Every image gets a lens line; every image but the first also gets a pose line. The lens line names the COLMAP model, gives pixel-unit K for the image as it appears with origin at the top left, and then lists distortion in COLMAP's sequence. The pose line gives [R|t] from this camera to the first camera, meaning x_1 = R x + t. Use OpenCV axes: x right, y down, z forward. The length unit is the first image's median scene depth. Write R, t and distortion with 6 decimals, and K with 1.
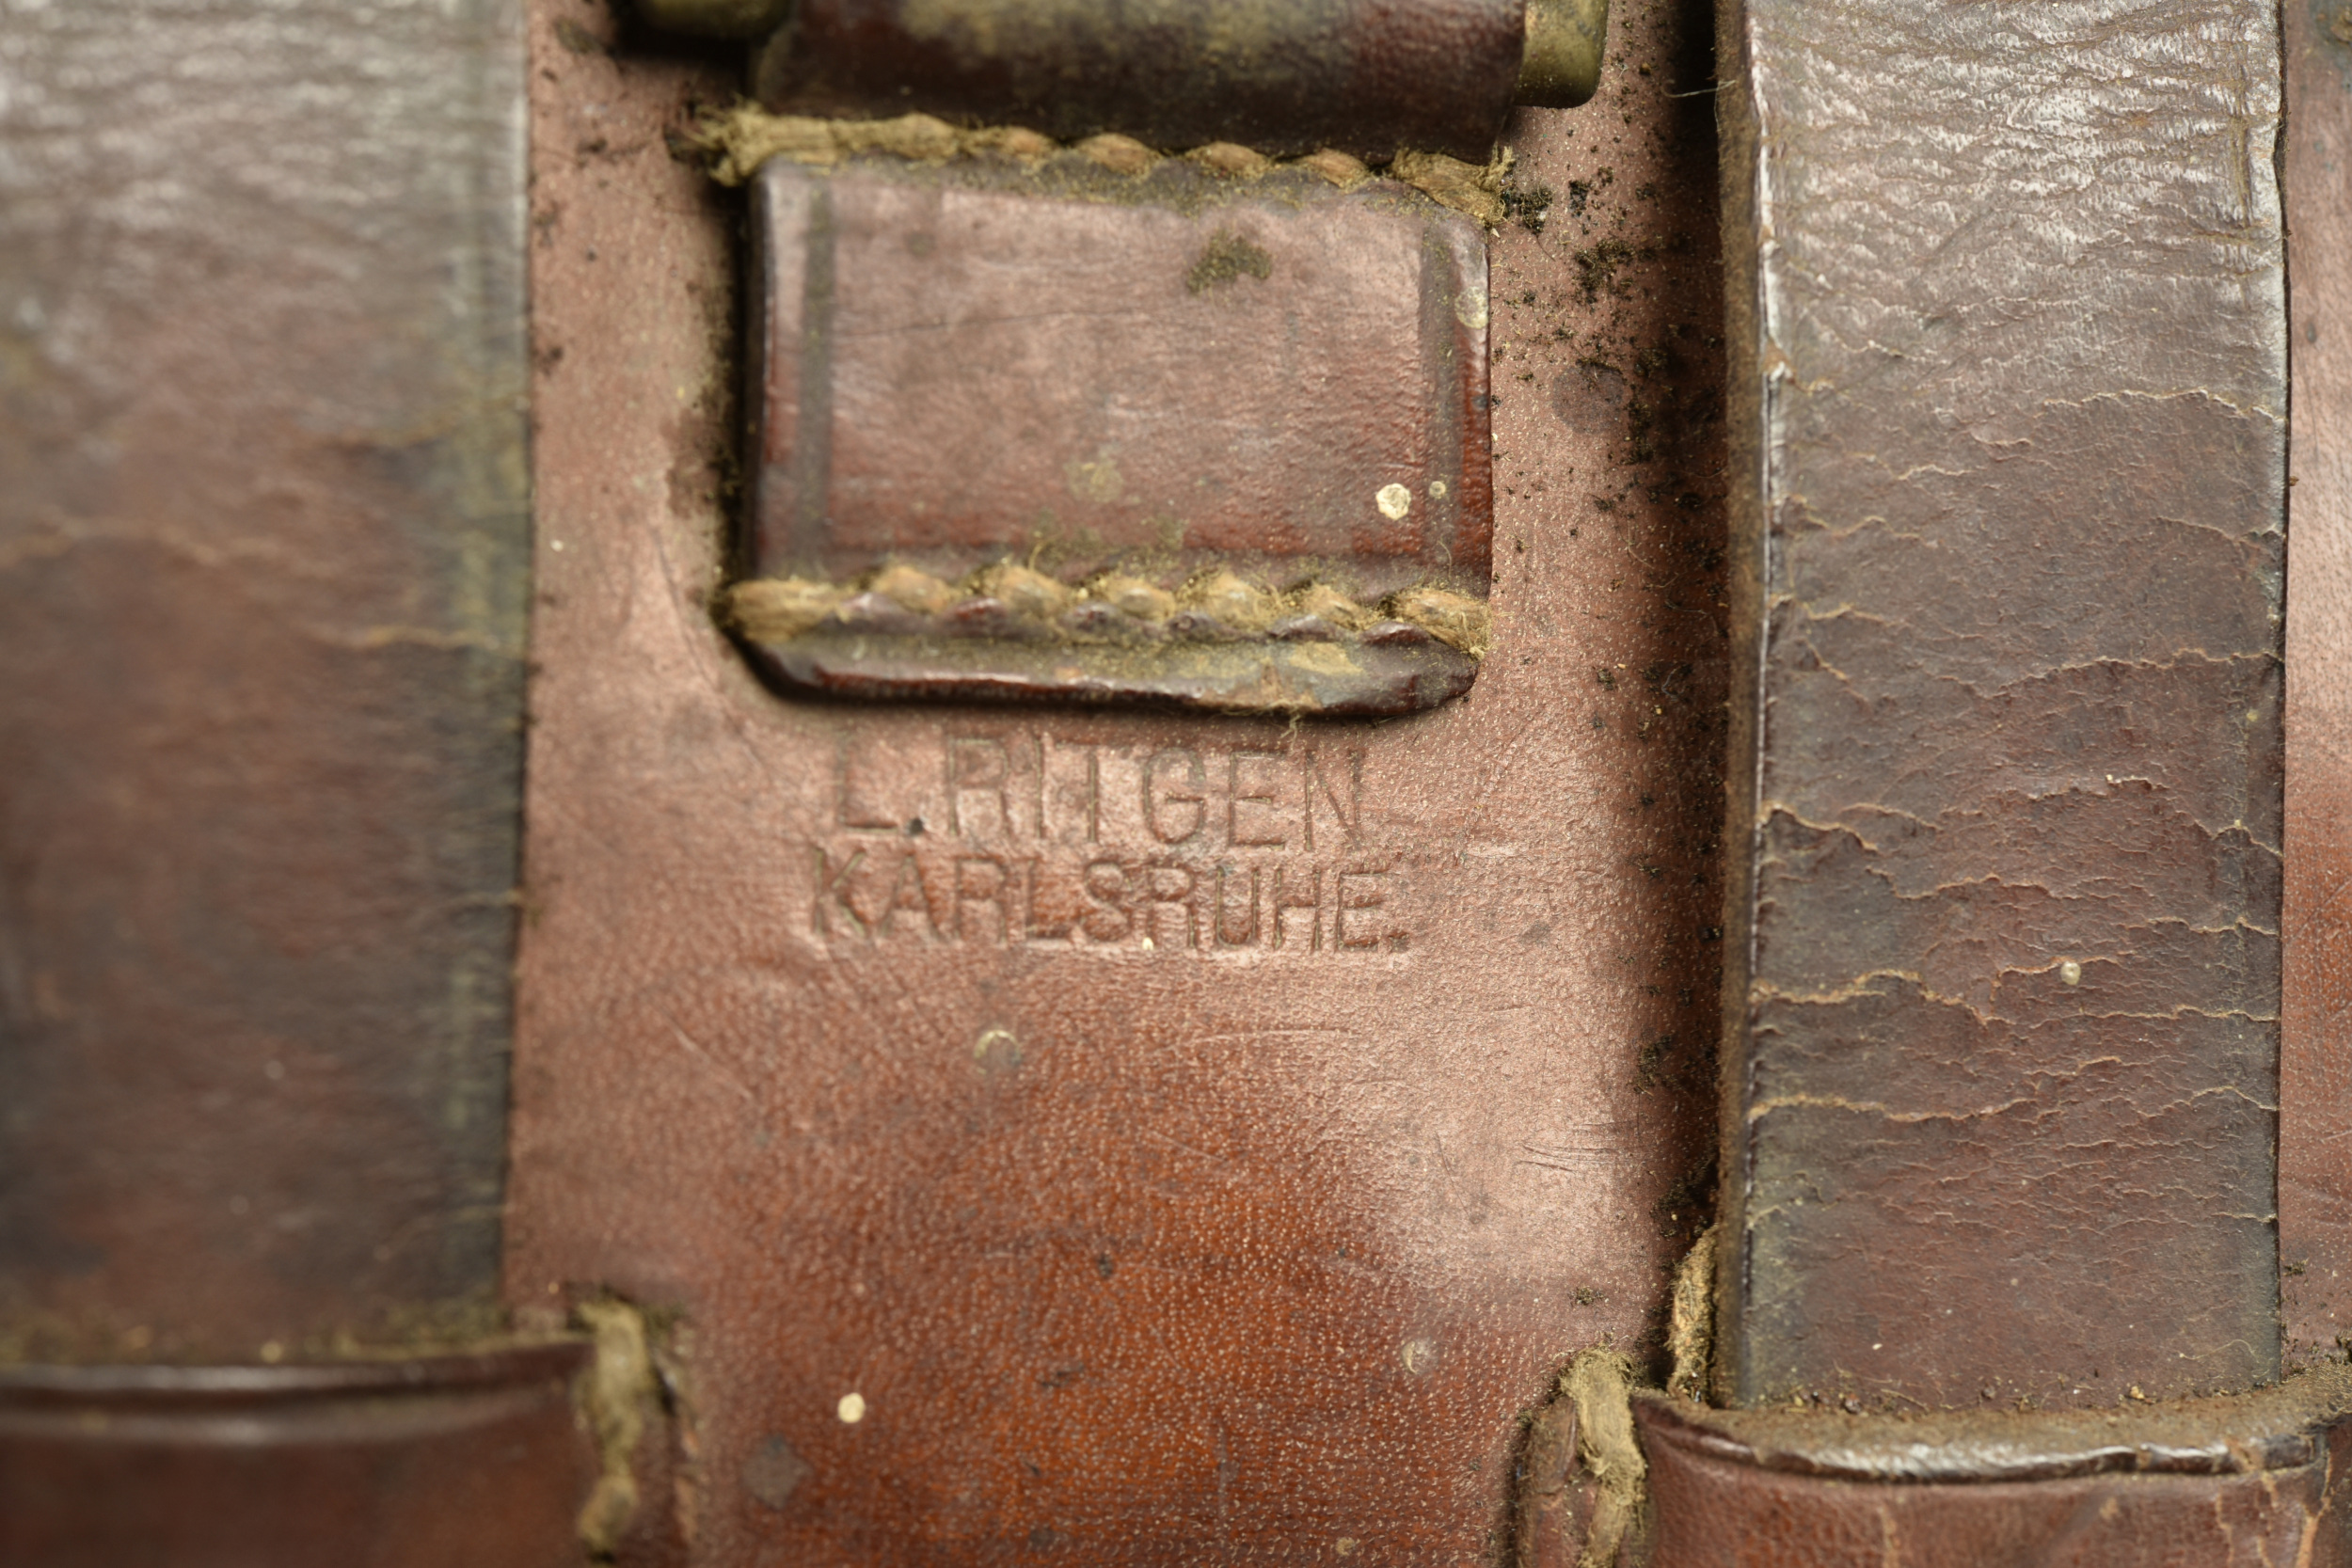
lens RADIAL K [[4167.8, 0, 1176.0], [0, 4167.8, 784.0], [0, 0, 1]] dist [0.000261, -0.104233]
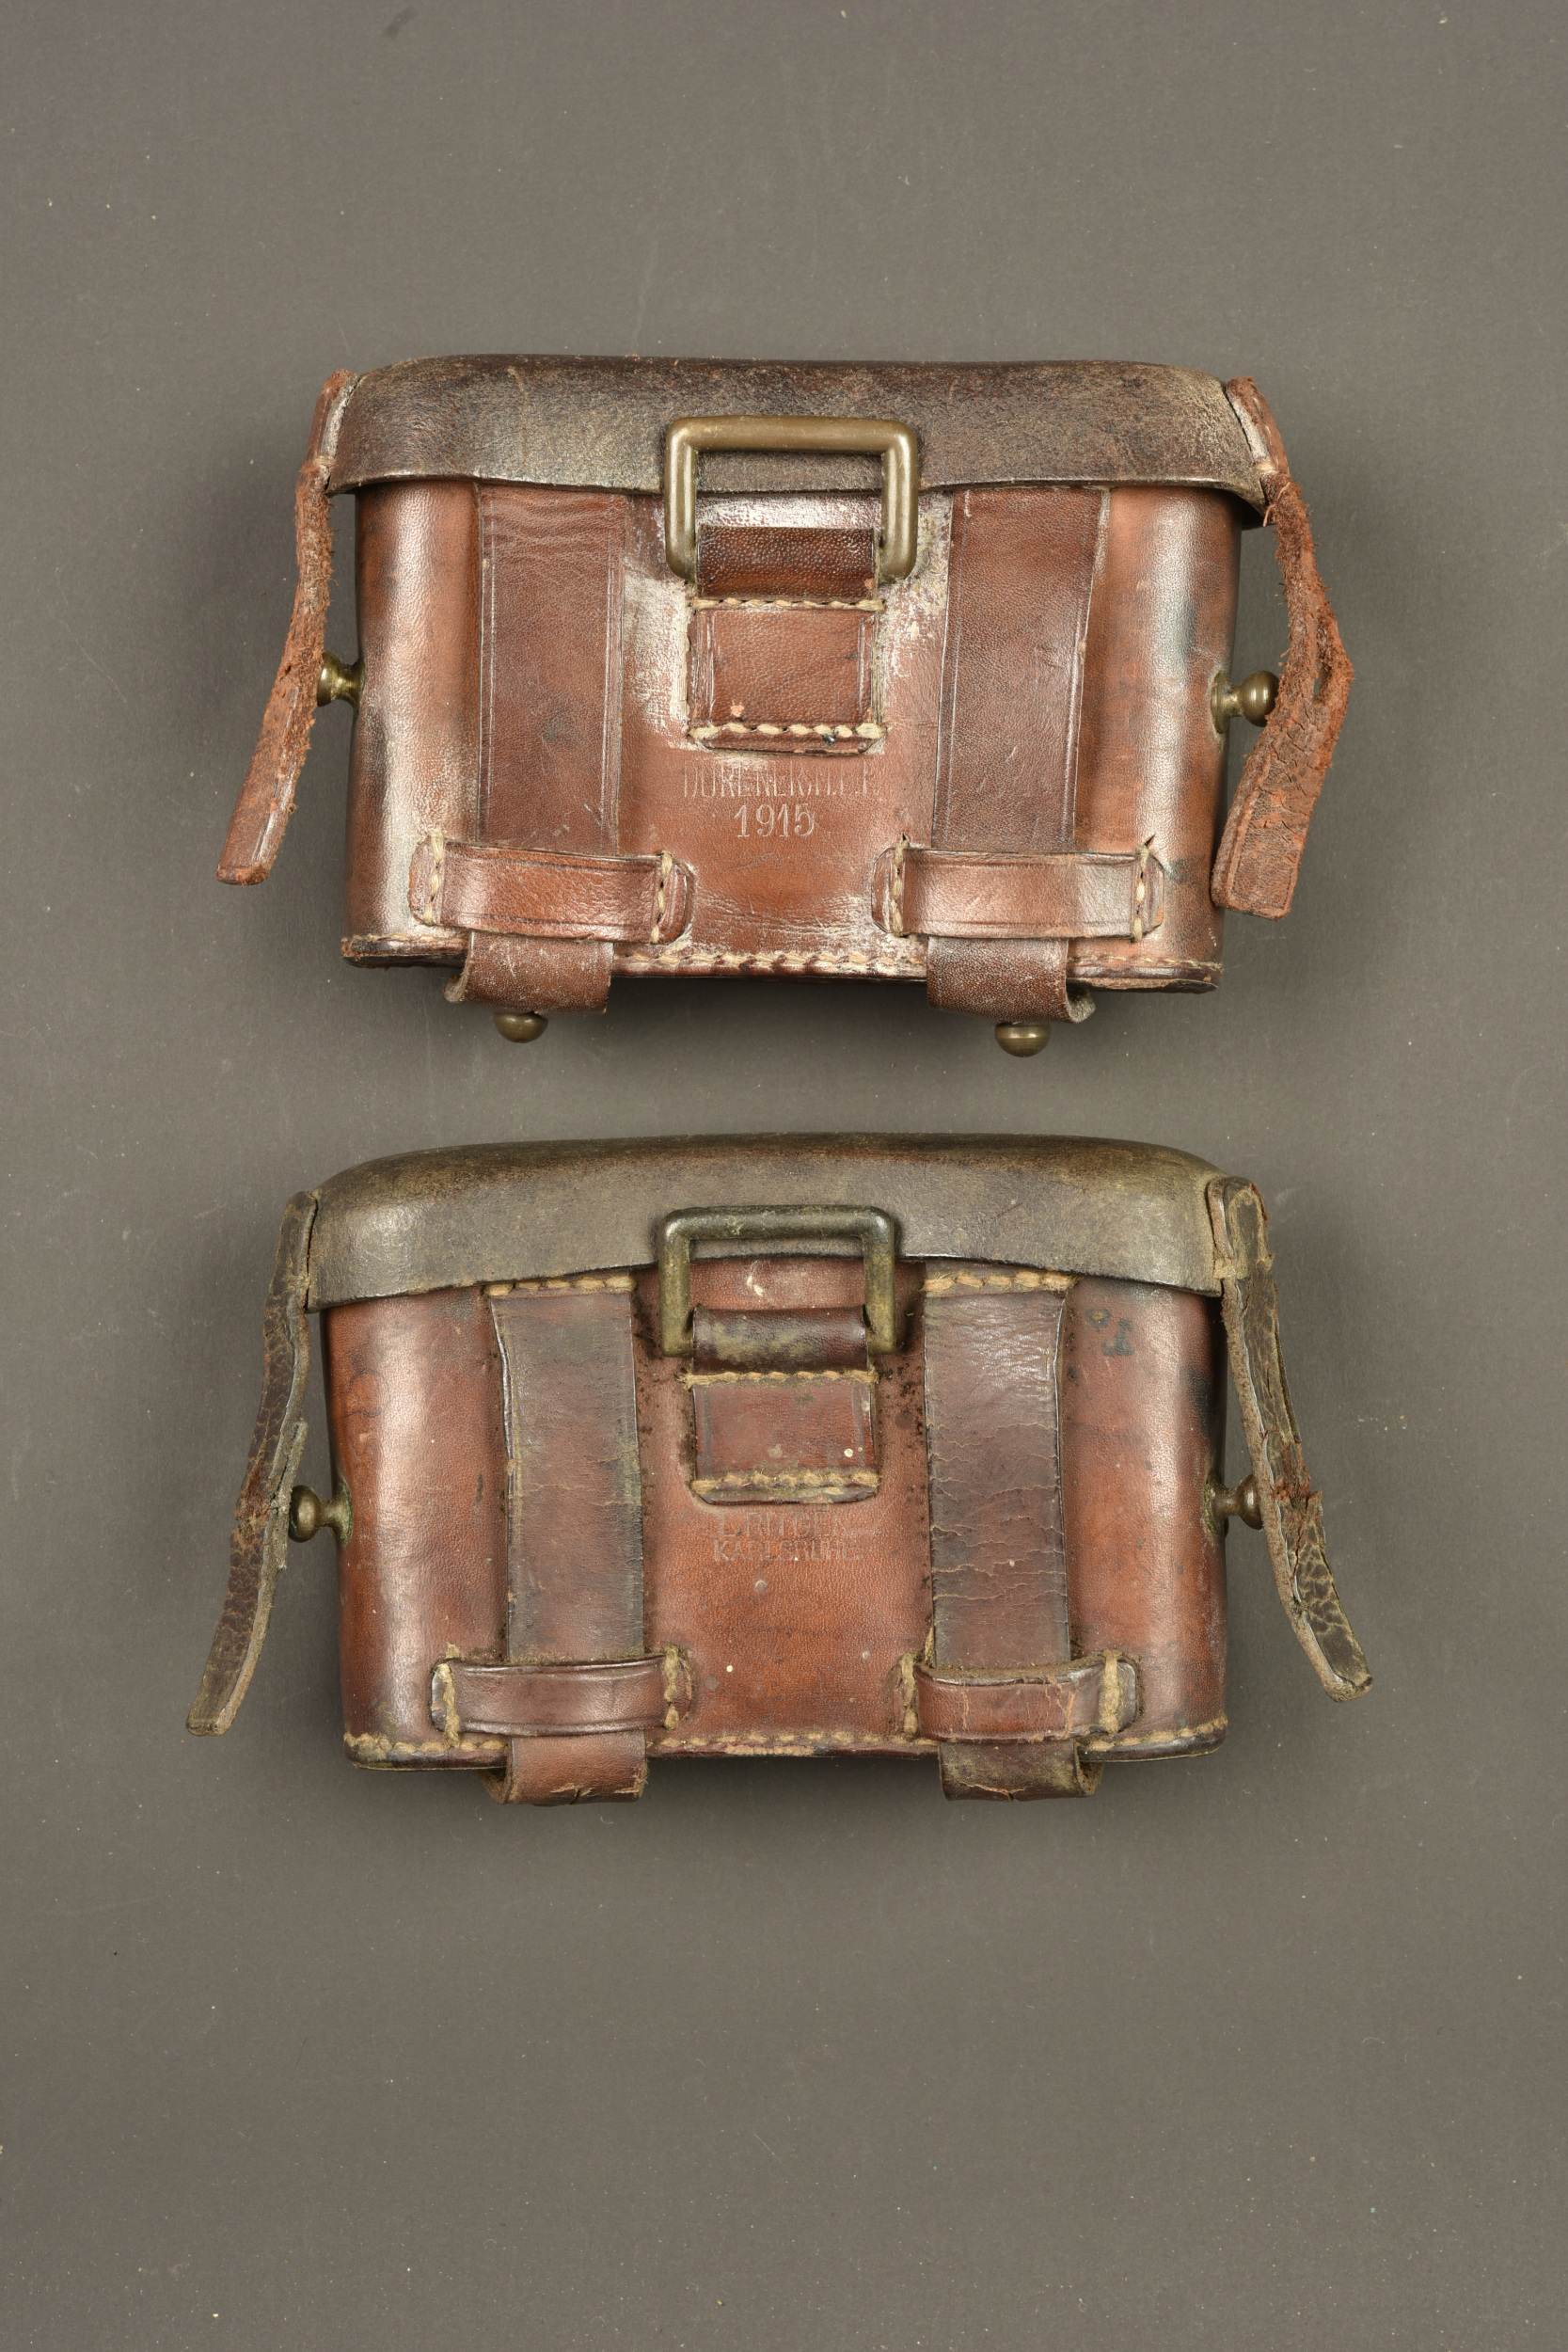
lens RADIAL K [[4167.8, 0, 784.0], [0, 4167.8, 1176.0], [0, 0, 1]] dist [0.000261, -0.104233]
pose [[0.948144, -0.034816, -0.315928, 1.334987], [0.053967, 0.997184, 0.052072, -0.571806], [0.313226, -0.066421, 0.947353, -2.992885]]
